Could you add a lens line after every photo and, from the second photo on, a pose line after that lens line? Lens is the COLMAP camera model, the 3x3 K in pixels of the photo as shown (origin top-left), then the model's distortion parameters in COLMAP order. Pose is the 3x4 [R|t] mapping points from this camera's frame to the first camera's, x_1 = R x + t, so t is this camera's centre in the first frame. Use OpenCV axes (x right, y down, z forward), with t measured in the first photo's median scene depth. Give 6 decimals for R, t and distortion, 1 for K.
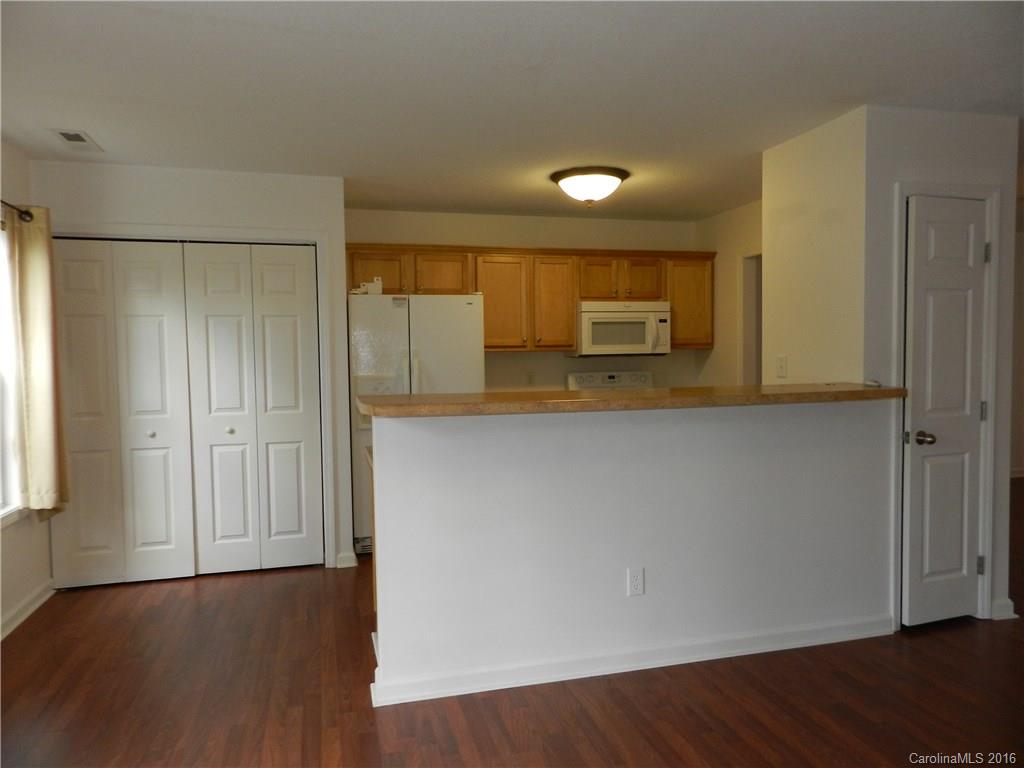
lens RADIAL K [[688.1, 0, 507.9], [0, 688.1, 383.4], [0, 0, 1]] dist [0.013920, 0.000835]
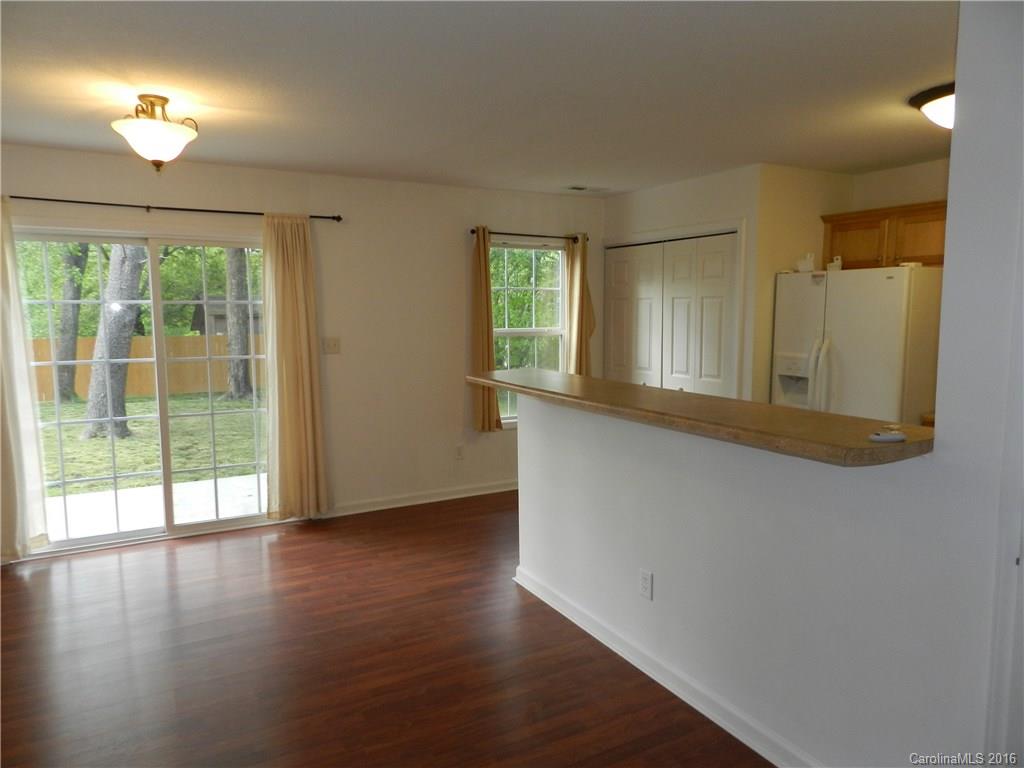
lens RADIAL K [[688.1, 0, 507.9], [0, 688.1, 383.4], [0, 0, 1]] dist [0.013920, 0.000835]
pose [[0.234640, 0.119953, -0.964653, 0.725731], [-0.045577, 0.992623, 0.112345, -0.068308], [0.971013, 0.017606, 0.238377, 0.389229]]
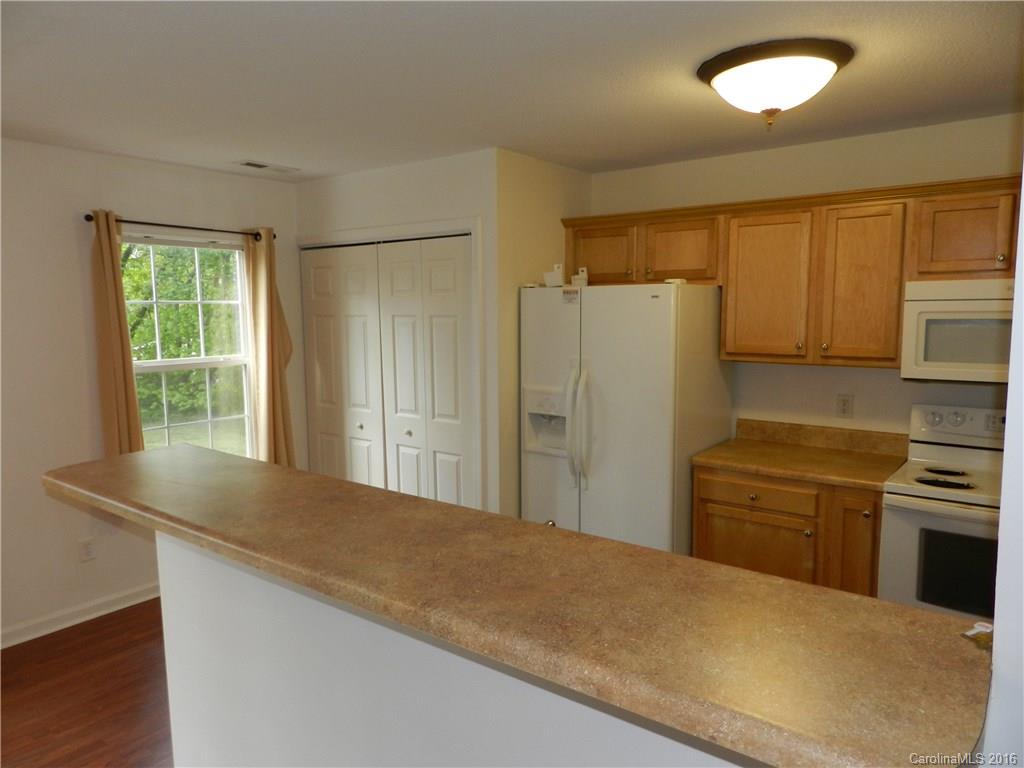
lens RADIAL K [[688.1, 0, 507.9], [0, 688.1, 383.4], [0, 0, 1]] dist [0.013920, 0.000835]
pose [[0.609484, 0.097126, -0.786826, 0.445867], [-0.036899, 0.994867, 0.094224, -0.098227], [0.791939, -0.028394, 0.609940, 0.507687]]
